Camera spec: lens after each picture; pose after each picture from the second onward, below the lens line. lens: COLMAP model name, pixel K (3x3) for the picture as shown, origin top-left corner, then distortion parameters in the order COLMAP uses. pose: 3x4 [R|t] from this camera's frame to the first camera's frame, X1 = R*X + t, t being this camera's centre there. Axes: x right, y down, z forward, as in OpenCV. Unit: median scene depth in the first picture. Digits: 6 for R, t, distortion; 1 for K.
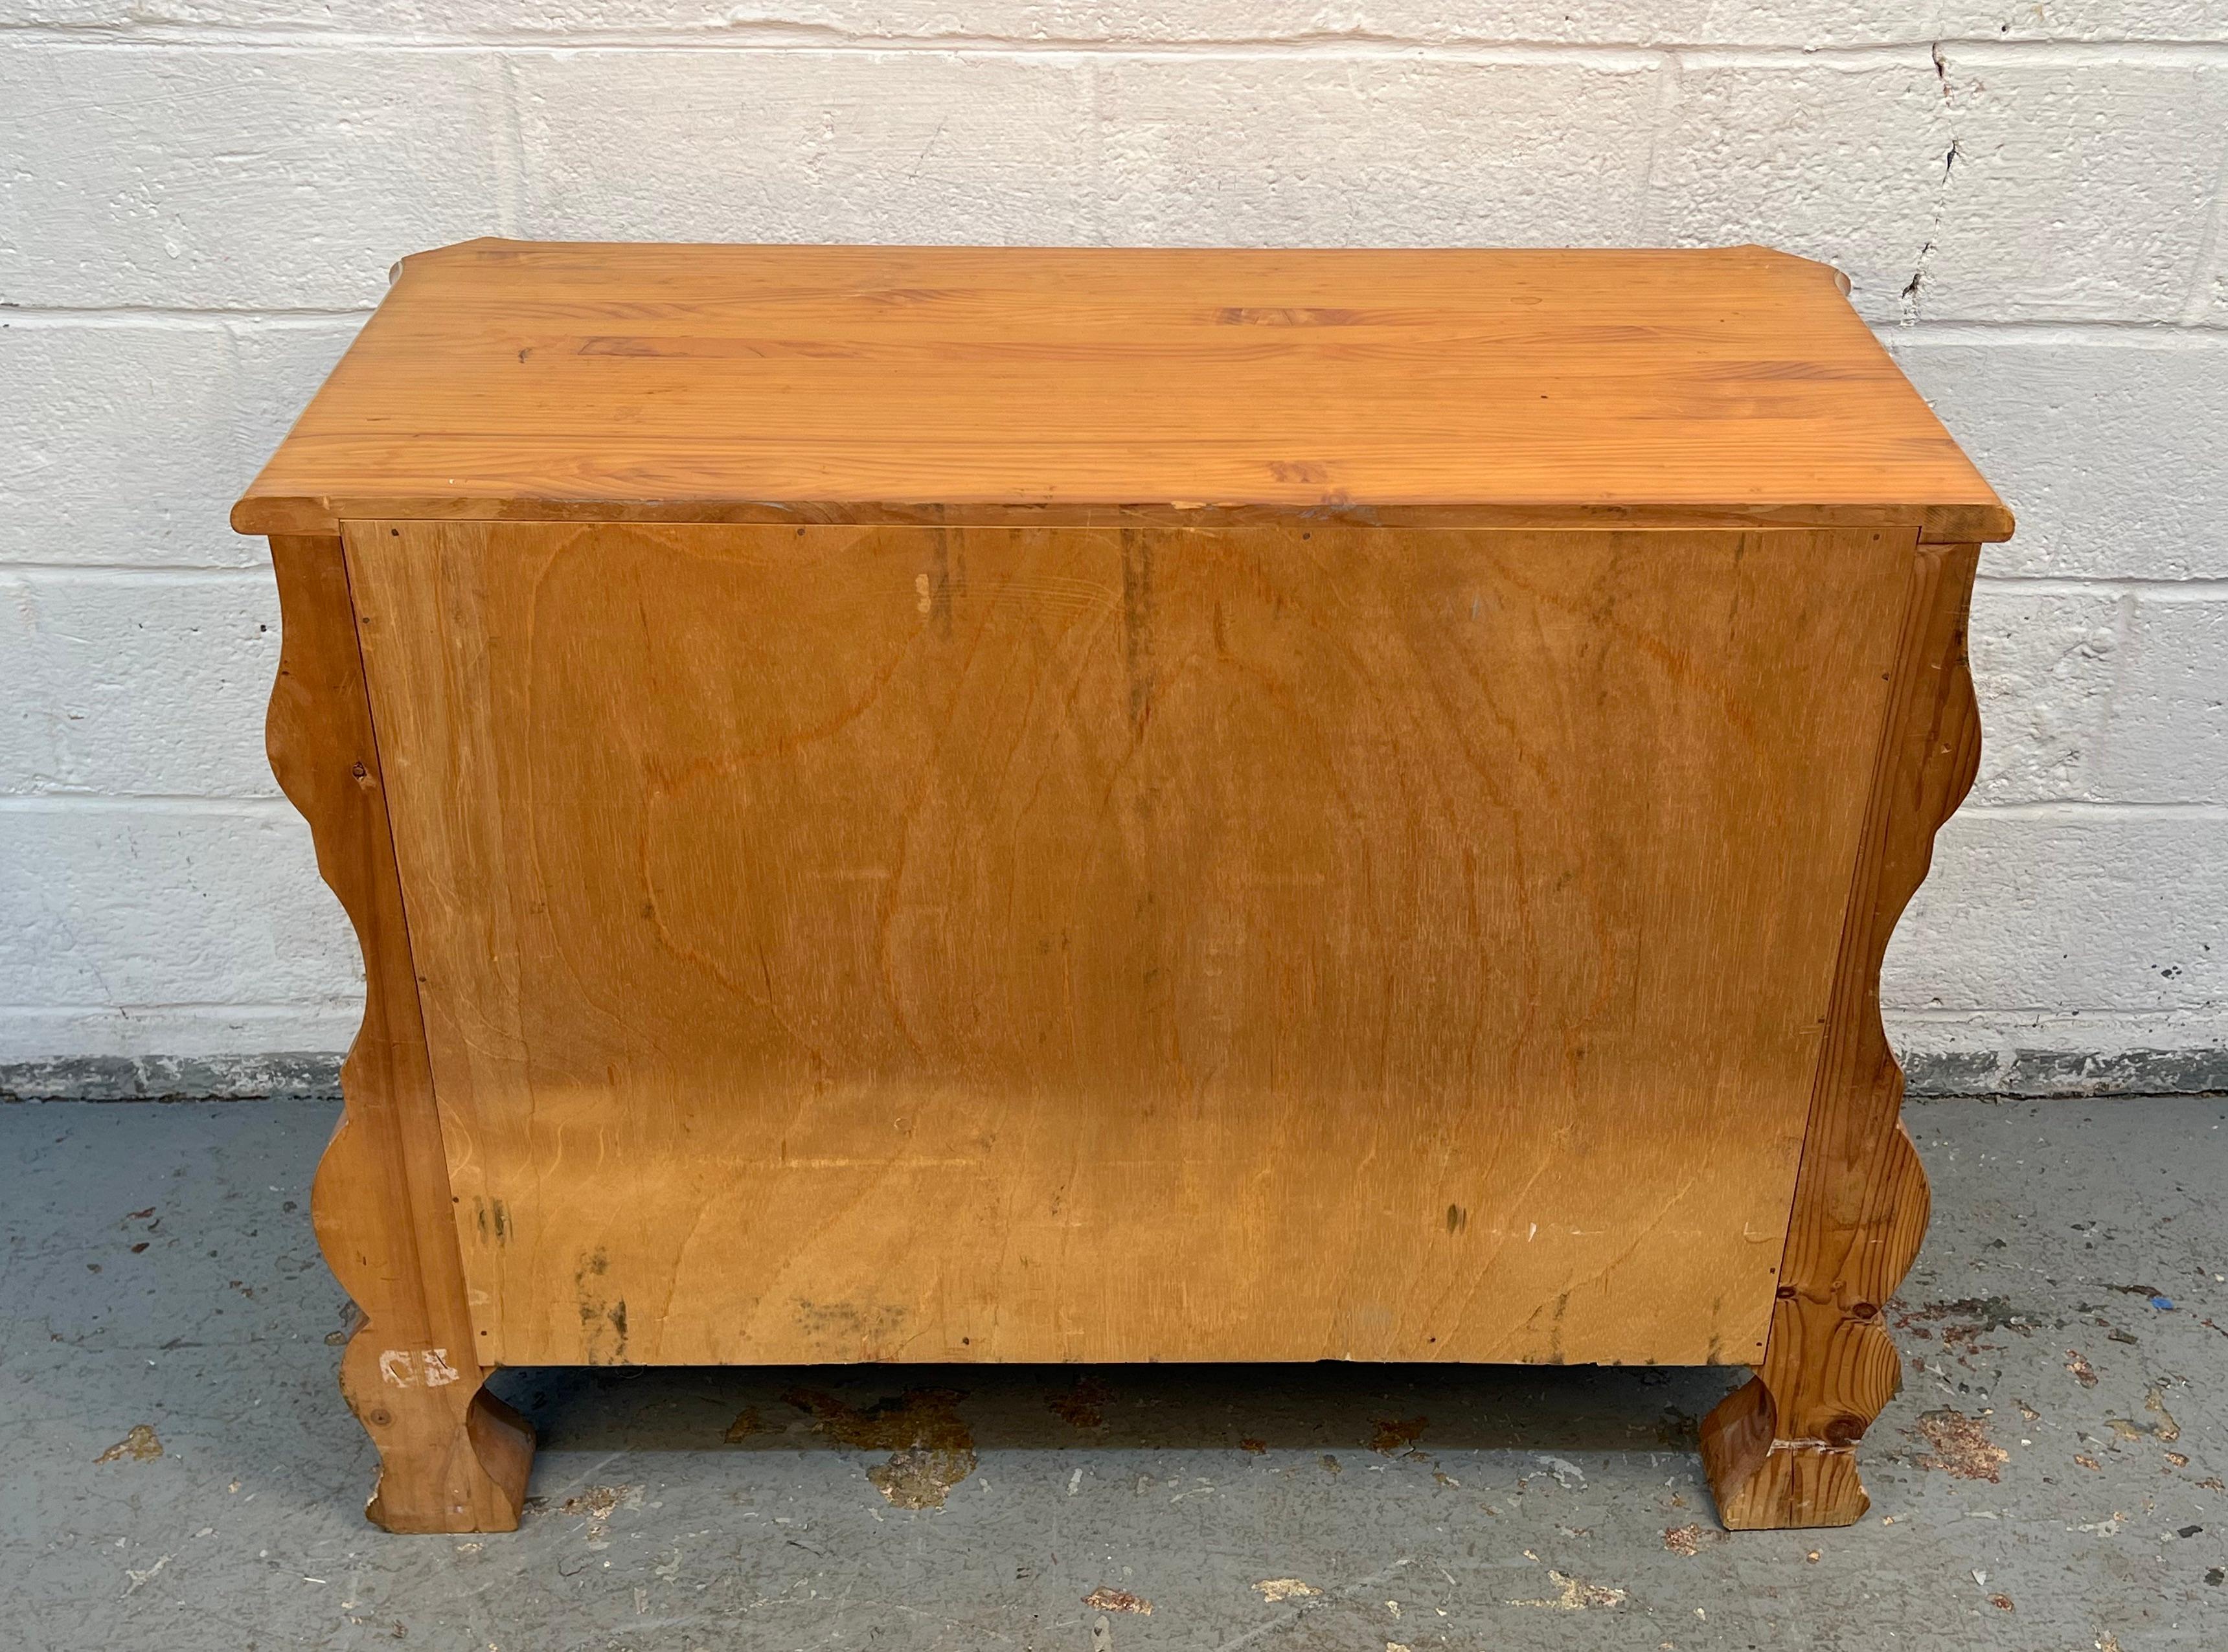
lens RADIAL K [[2477.8, 0, 1138.5], [0, 2477.8, 782.0], [0, 0, 1]] dist [0.017759, 0.000000]
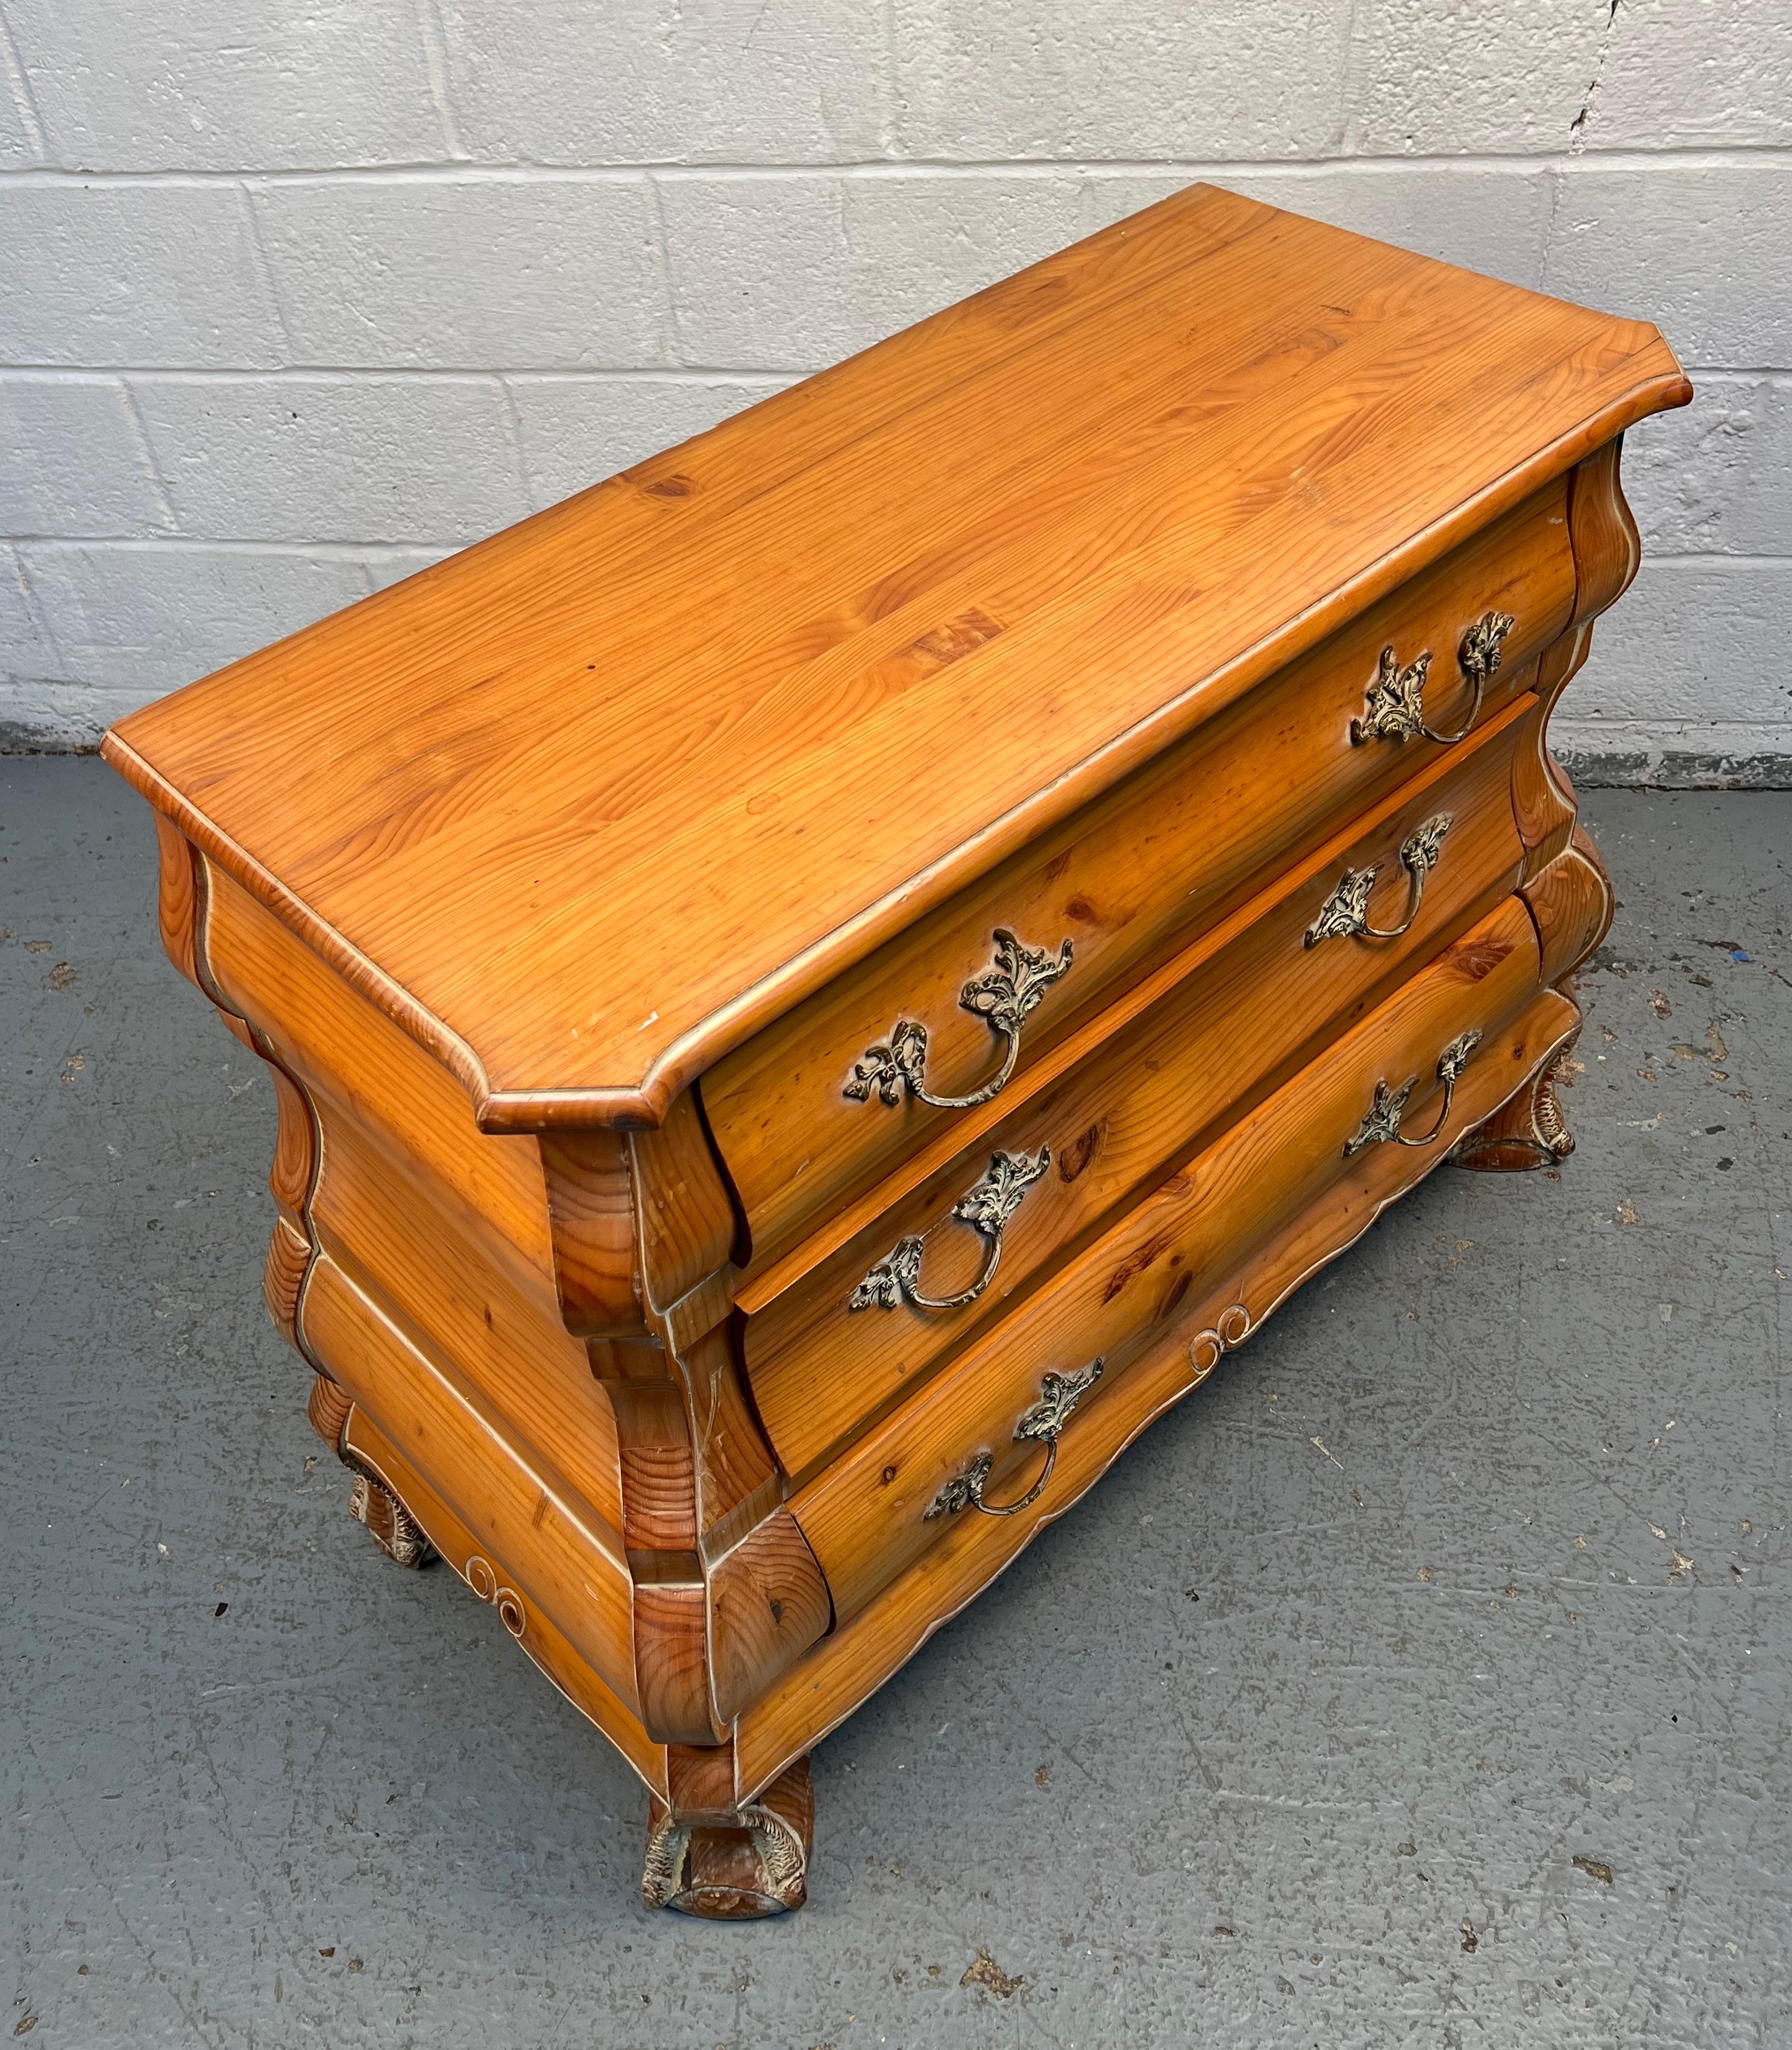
lens RADIAL K [[1989.6, 0, 861.3], [0, 1989.6, 915.2], [0, 0, 1]] dist [0.008100, 0.000000]
pose [[0.988700, 0.034040, -0.145989, 0.127212], [-0.001015, 0.975374, 0.220556, -0.039760], [0.149901, -0.217915, 0.964387, -0.054115]]
